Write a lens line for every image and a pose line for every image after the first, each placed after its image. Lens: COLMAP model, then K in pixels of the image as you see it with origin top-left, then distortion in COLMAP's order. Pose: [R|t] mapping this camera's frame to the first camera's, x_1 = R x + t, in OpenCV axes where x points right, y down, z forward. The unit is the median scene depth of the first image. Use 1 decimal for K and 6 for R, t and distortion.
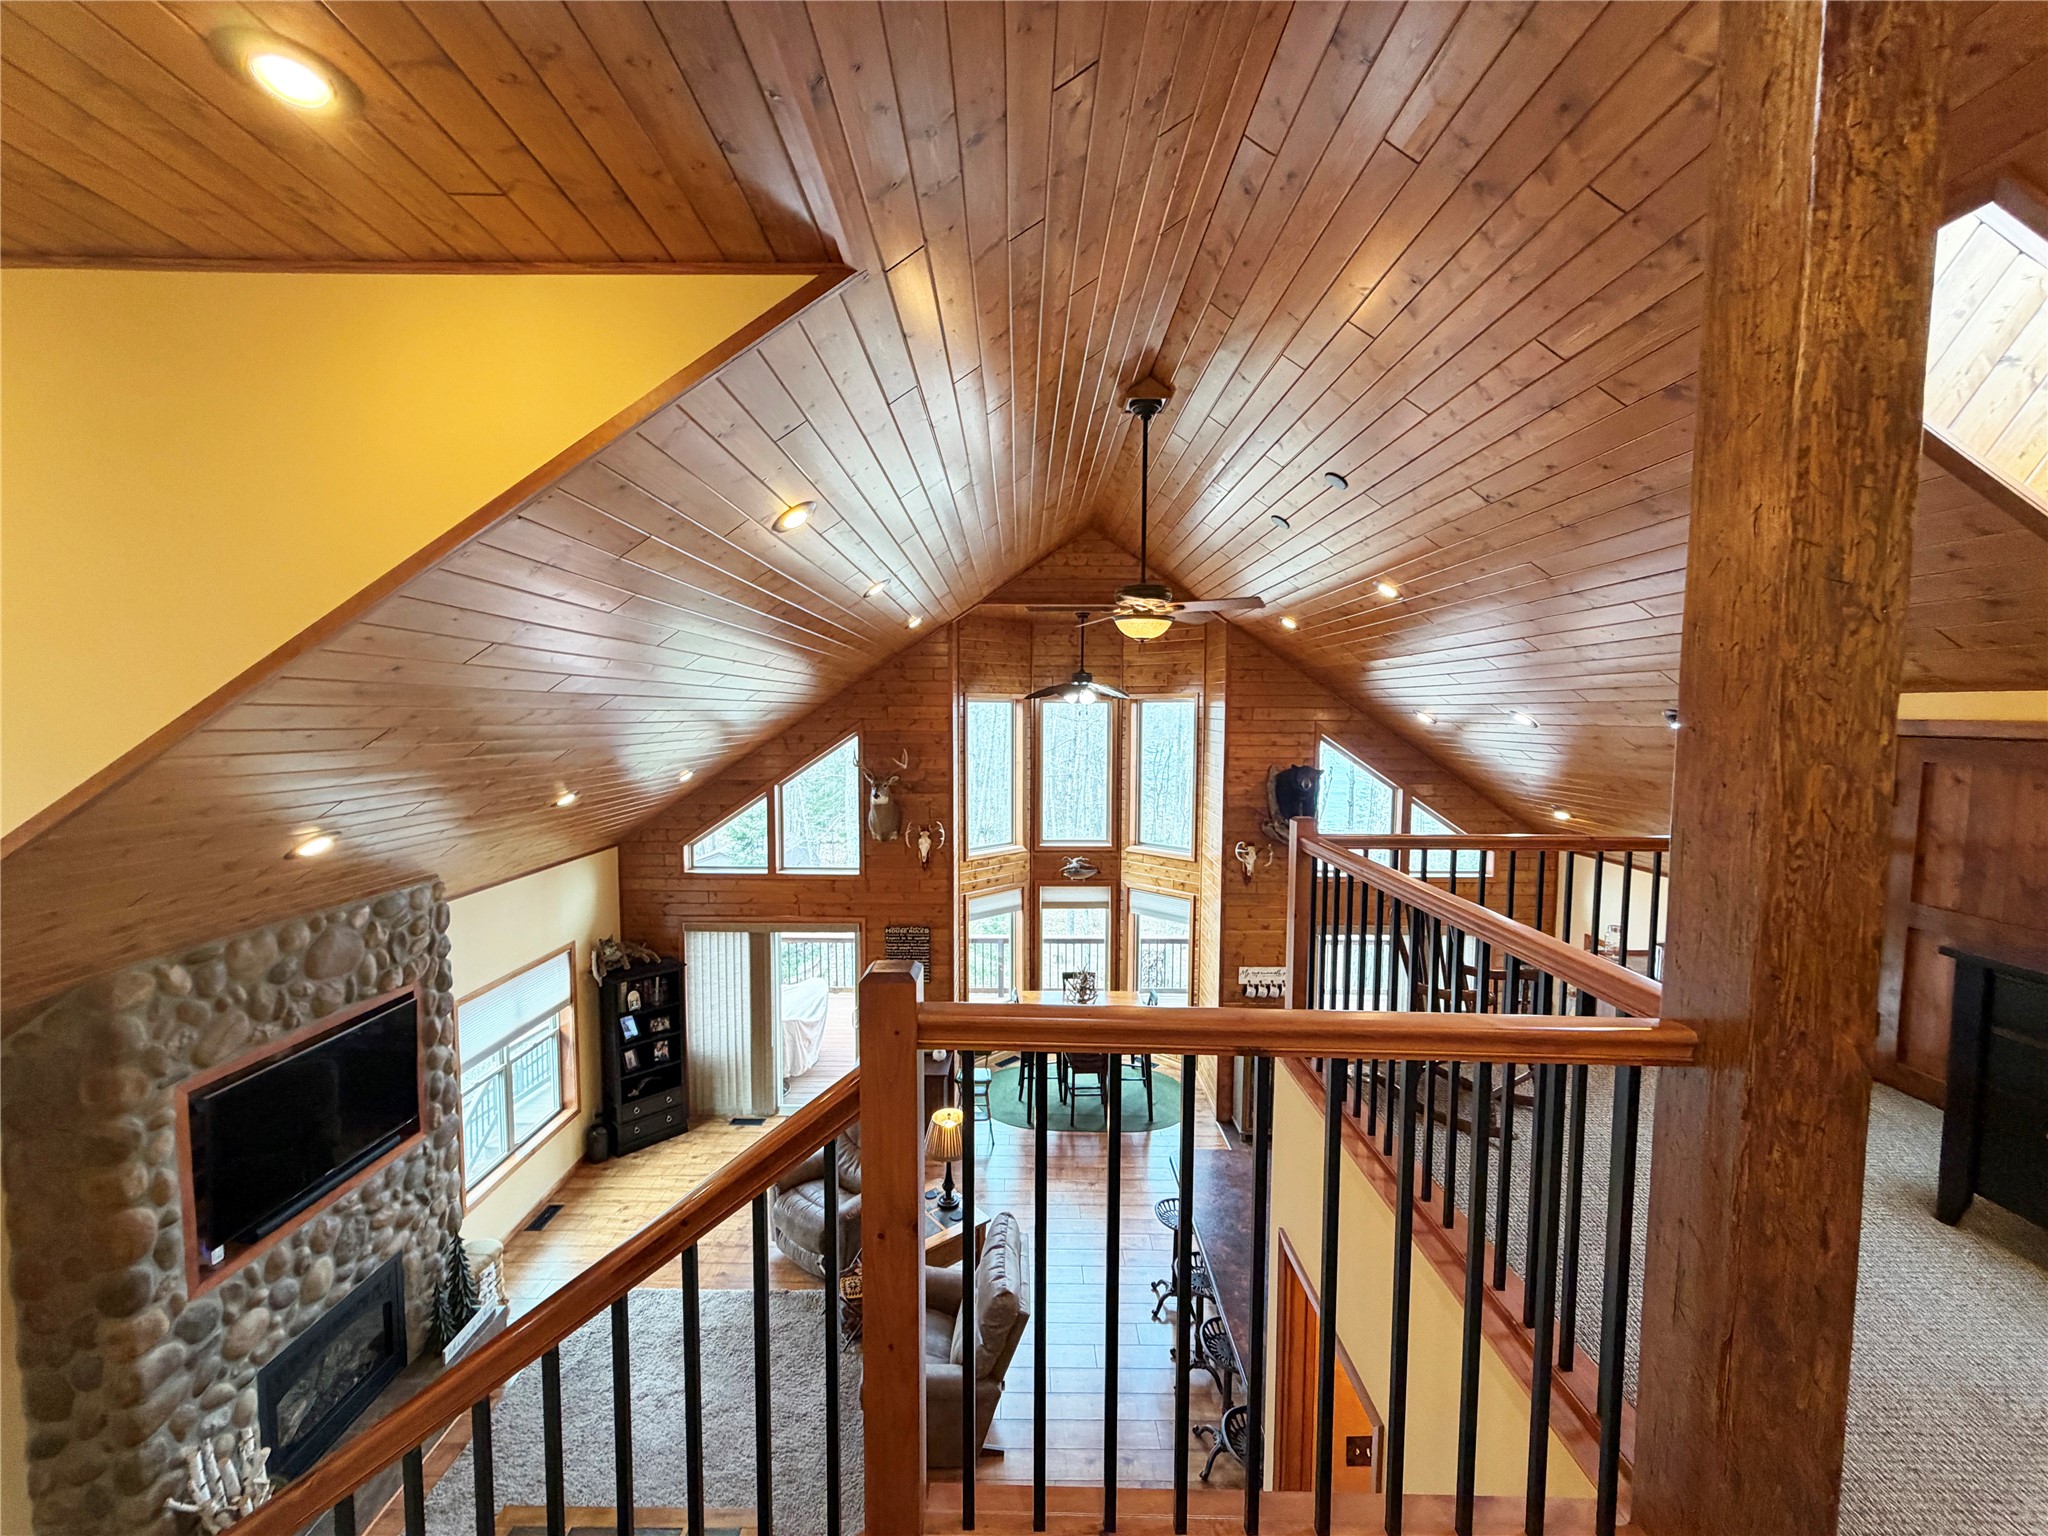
lens RADIAL K [[820.5, 0, 1023.6], [0, 820.5, 768.2], [0, 0, 1]] dist [0.001365, -0.000082]
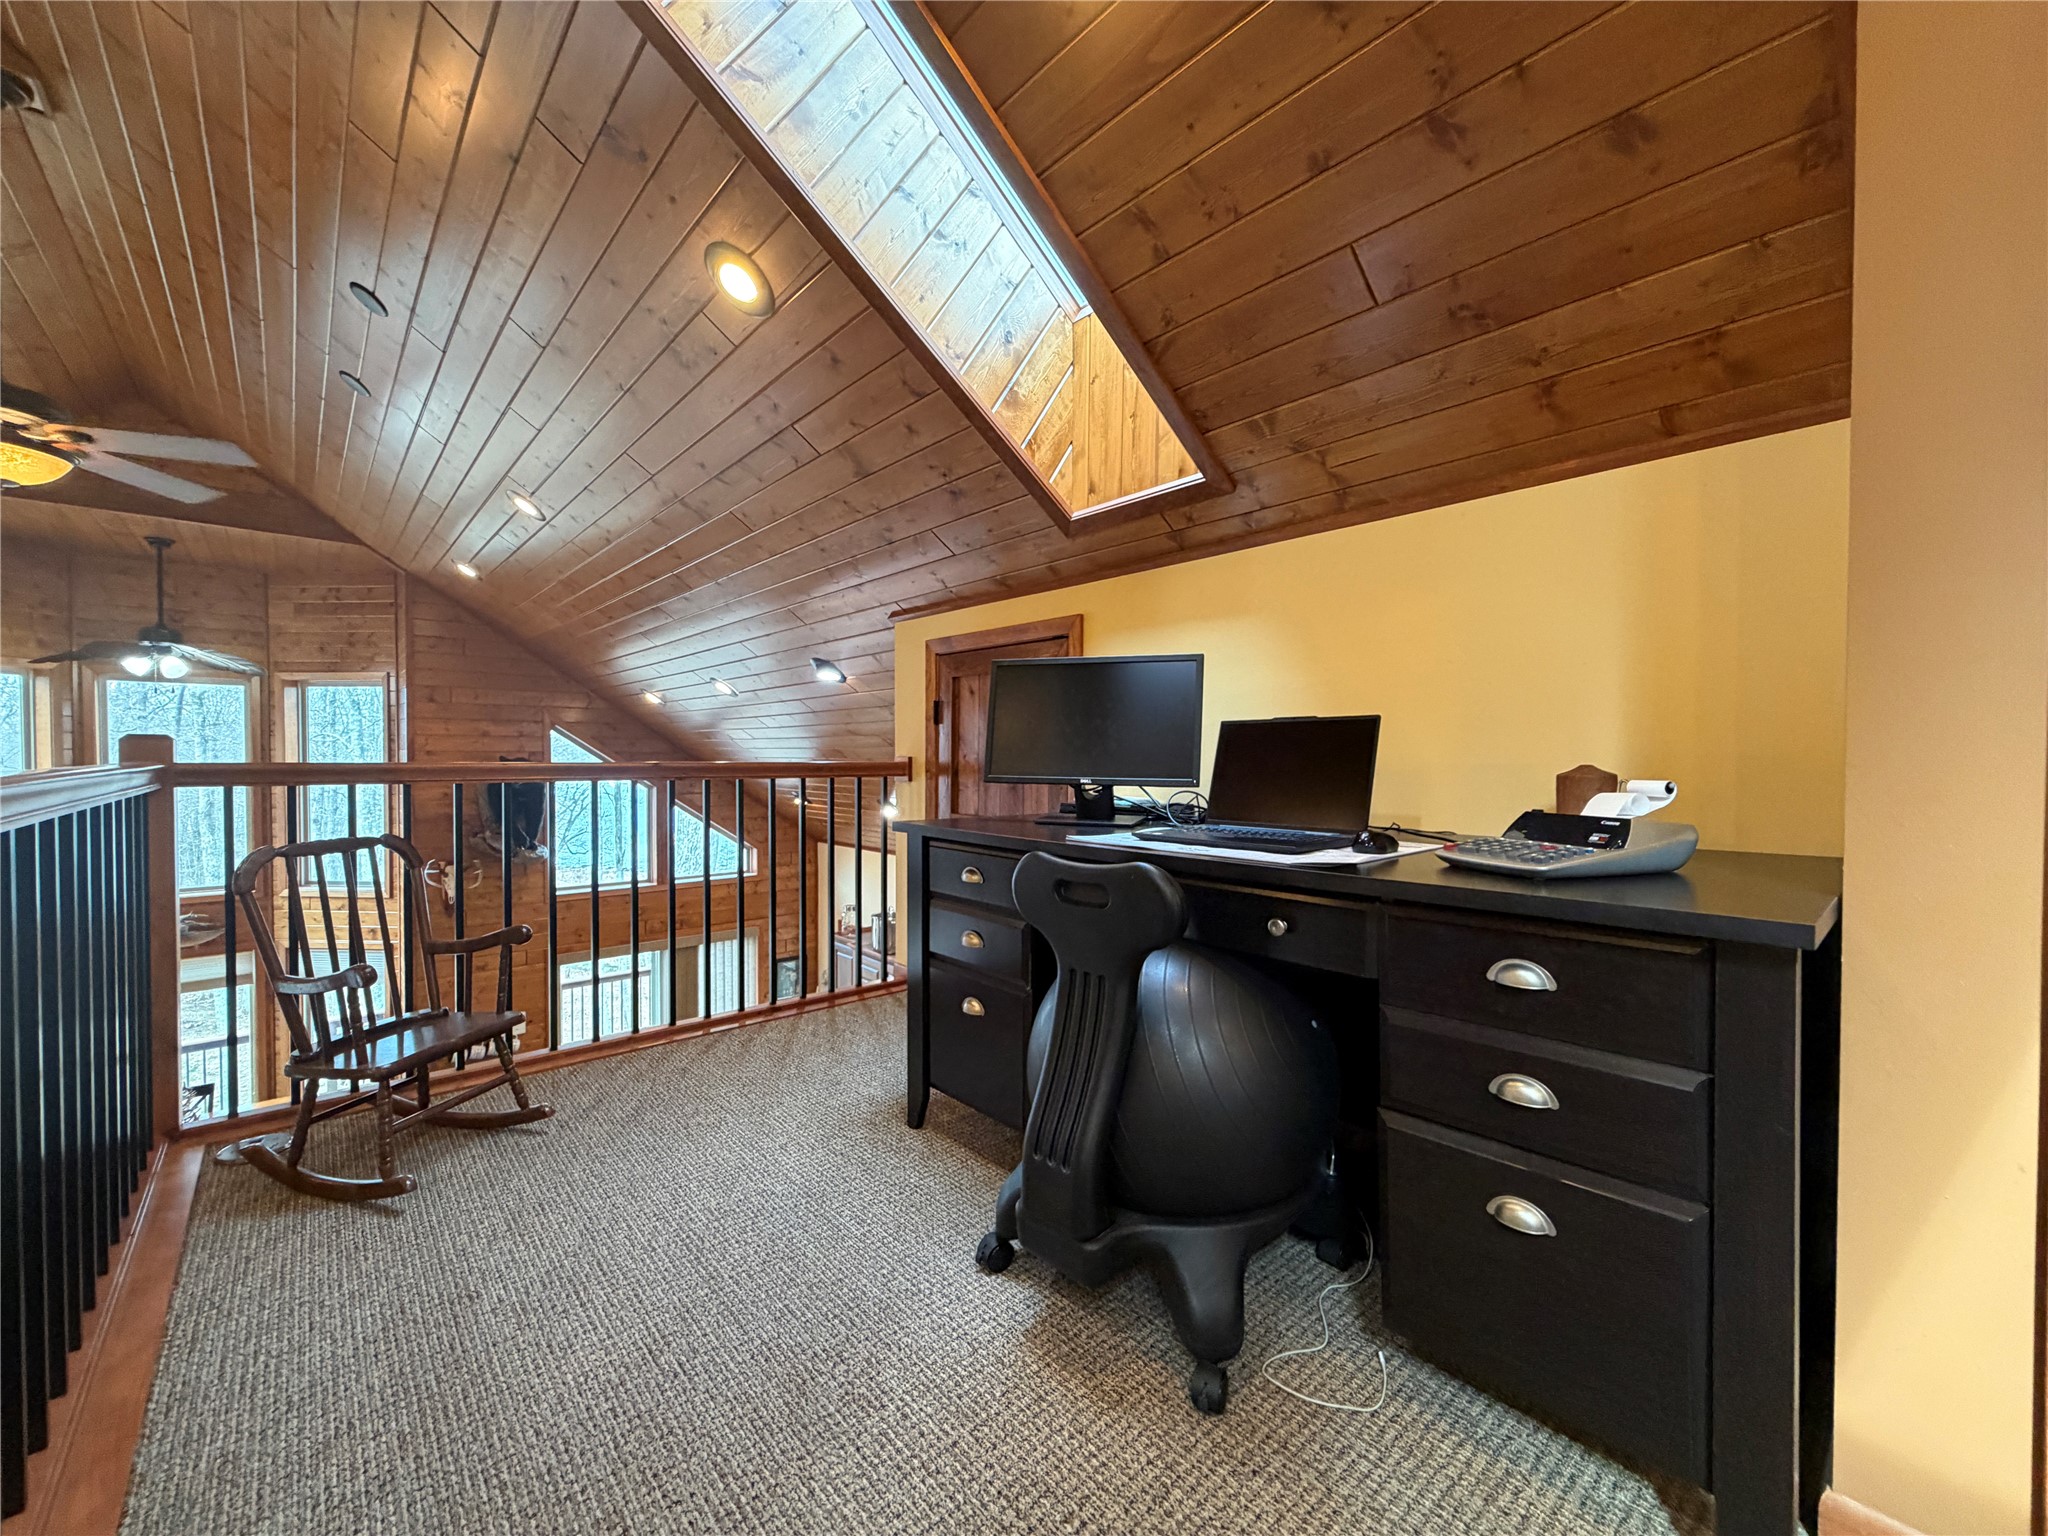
lens RADIAL K [[820.5, 0, 1022.9], [0, 820.5, 771.2], [0, 0, 1]] dist [0.001365, -0.000082]
pose [[0.751974, -0.014529, 0.659032, 0.178062], [0.044732, 0.998577, -0.029027, 0.054499], [-0.657673, 0.051308, 0.751554, 0.061874]]
